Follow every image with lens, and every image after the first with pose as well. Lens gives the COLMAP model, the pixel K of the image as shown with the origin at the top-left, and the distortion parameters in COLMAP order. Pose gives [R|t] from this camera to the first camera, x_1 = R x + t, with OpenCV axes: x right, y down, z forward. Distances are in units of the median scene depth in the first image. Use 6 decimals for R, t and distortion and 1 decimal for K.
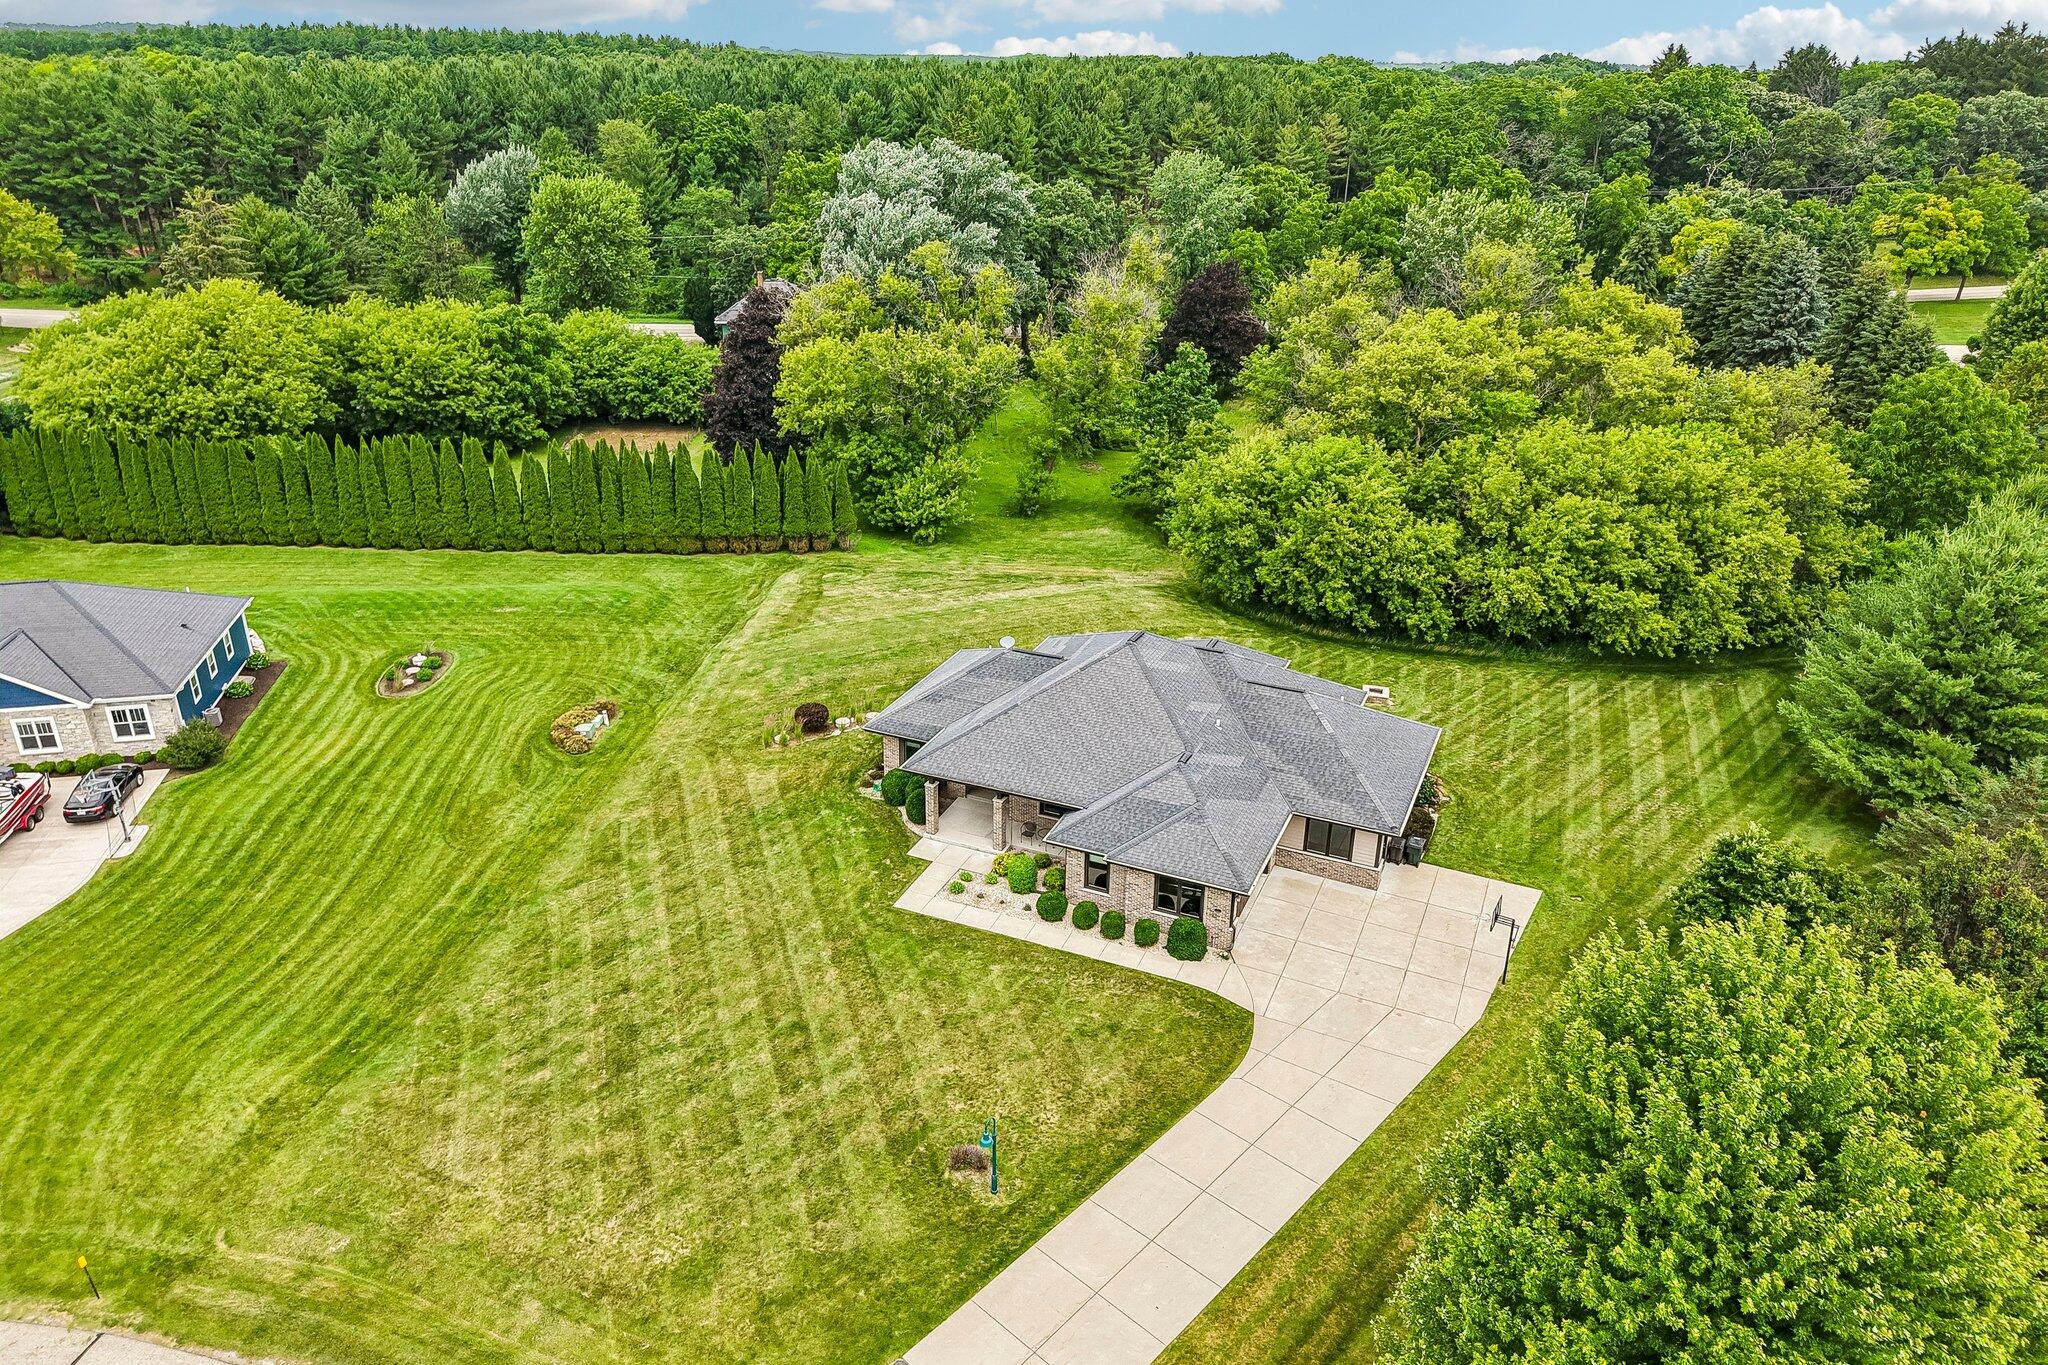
lens RADIAL K [[1458.1, 0, 989.2], [0, 1458.1, 684.6], [0, 0, 1]] dist [0.011945, -0.006929]
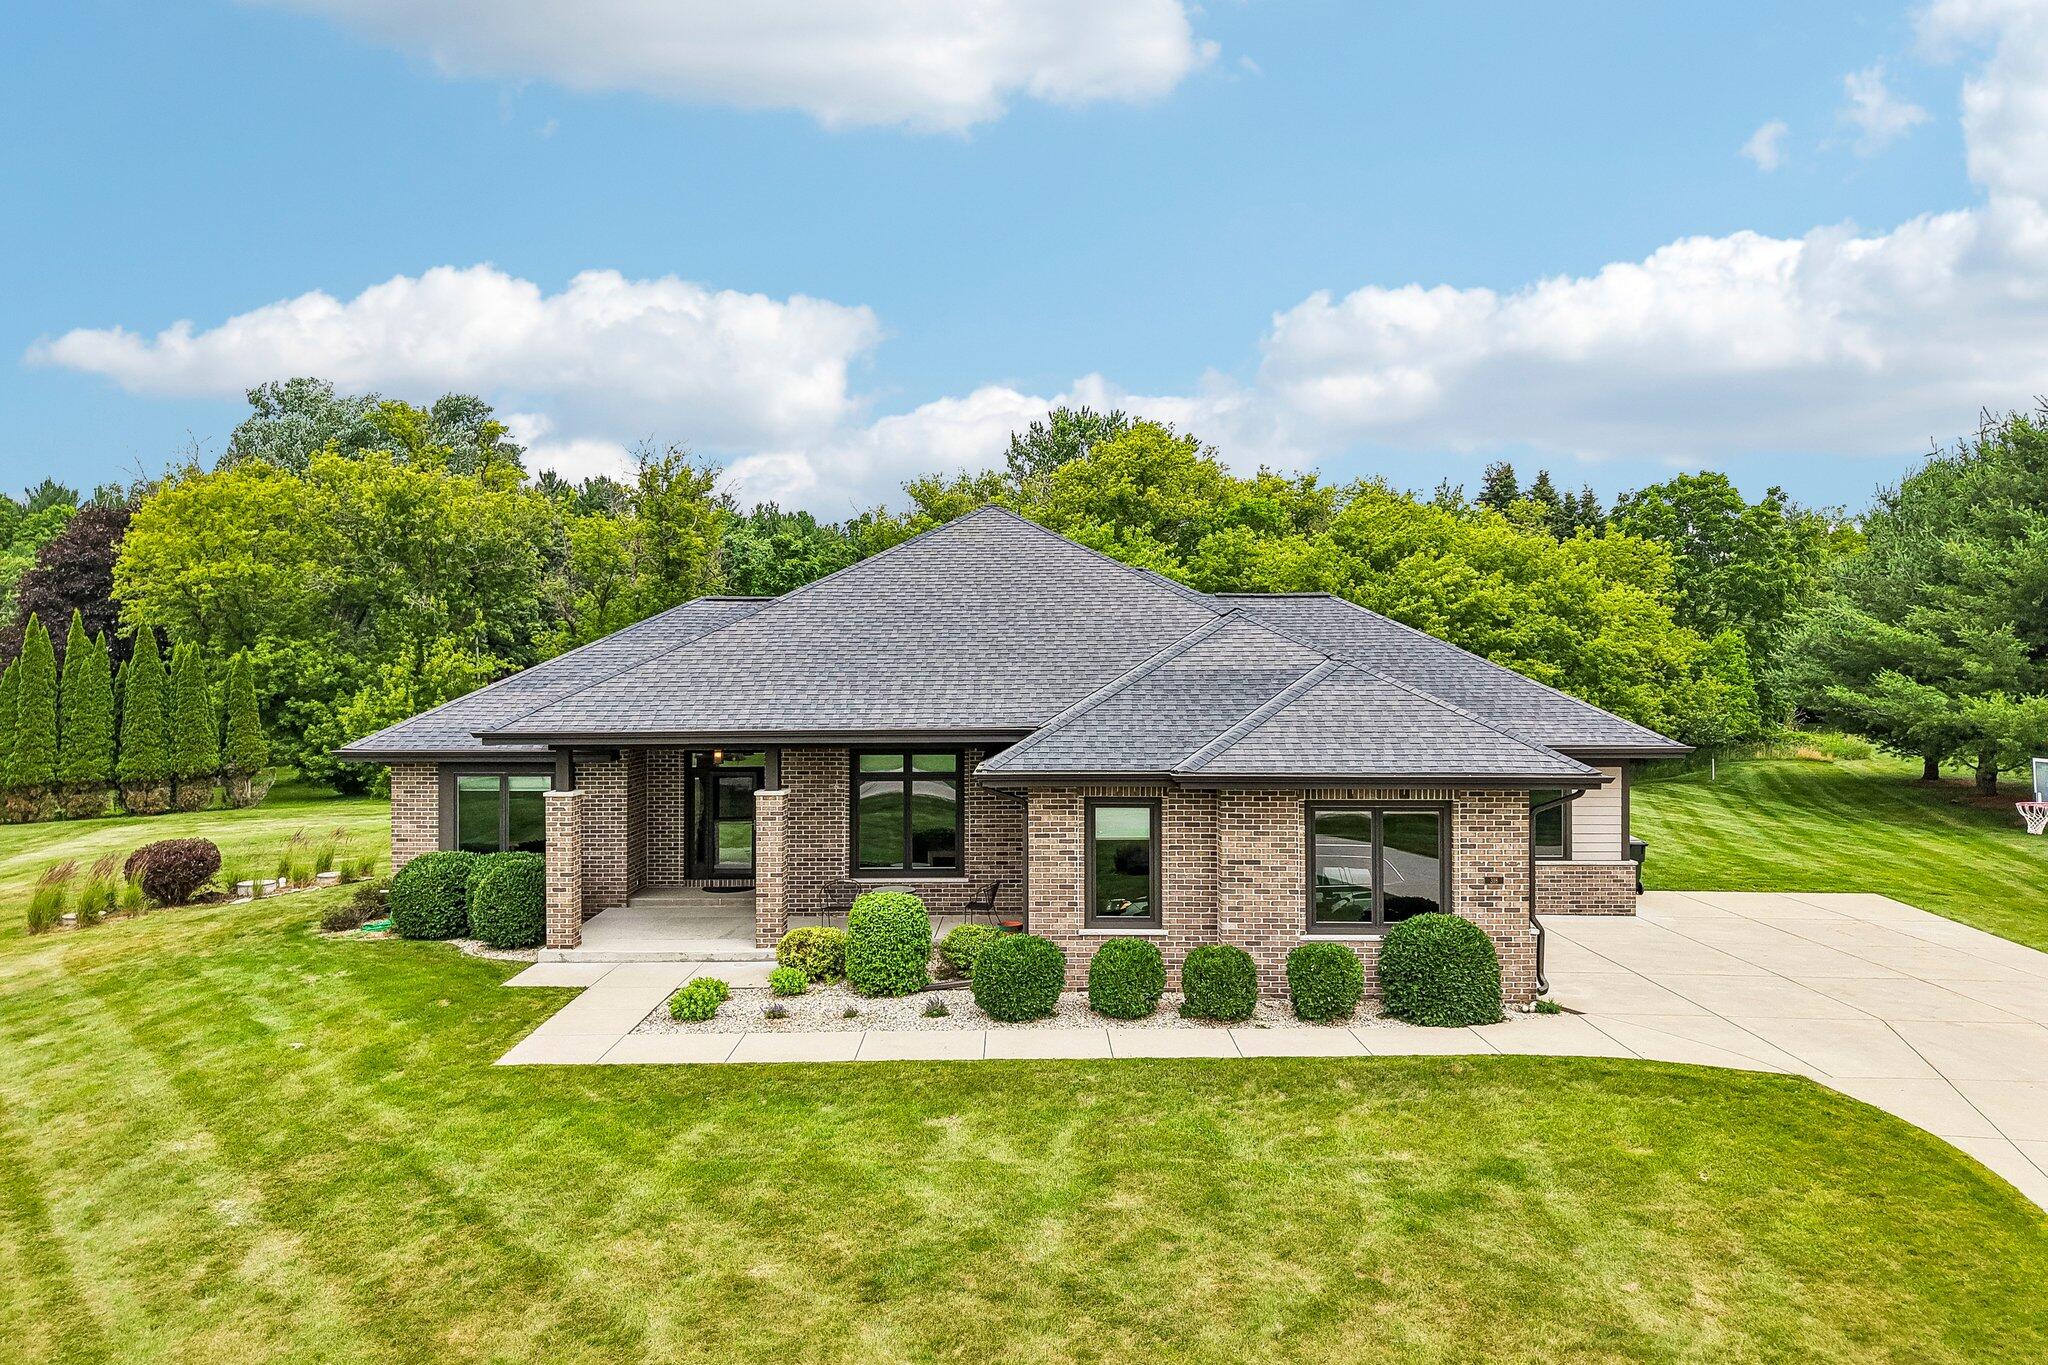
lens RADIAL K [[1403.0, 0, 1029.6], [0, 1403.0, 666.8], [0, 0, 1]] dist [0.002020, -0.000350]
pose [[0.906112, 0.003601, 0.423022, -0.085370], [0.174373, 0.907884, -0.381235, 0.197304], [-0.385428, 0.419206, 0.822017, 0.660836]]
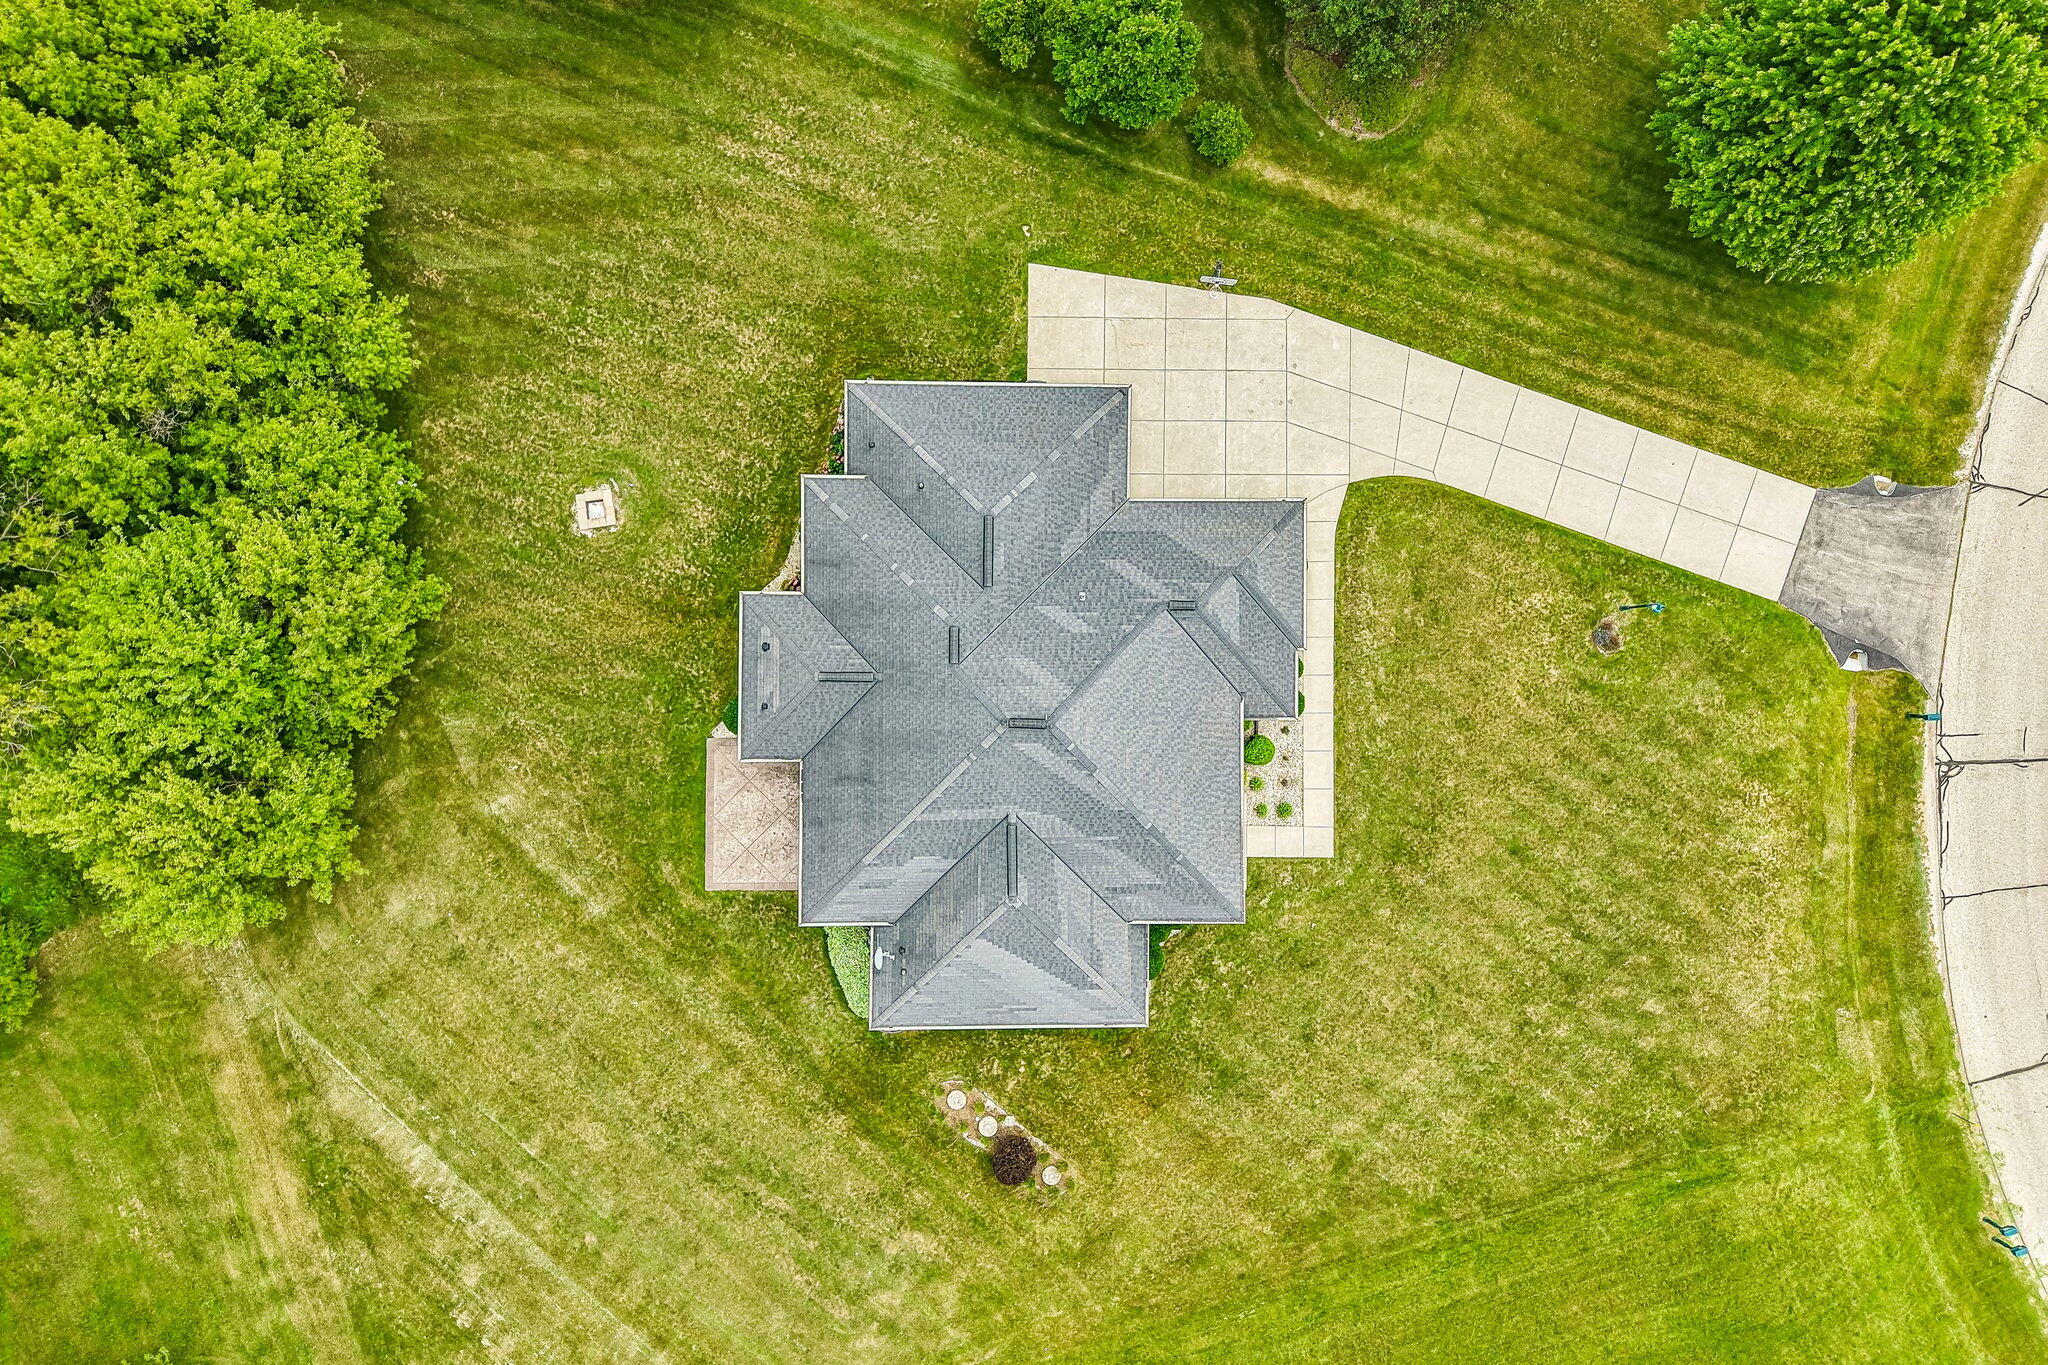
lens RADIAL K [[1411.9, 0, 1028.1], [0, 1411.9, 683.9], [0, 0, 1]] dist [0.002301, -0.004090]
pose [[-0.415365, -0.909447, -0.019471, 0.141239], [0.286092, -0.150924, 0.946242, -0.767895], [-0.863495, 0.387465, 0.322873, 0.789630]]
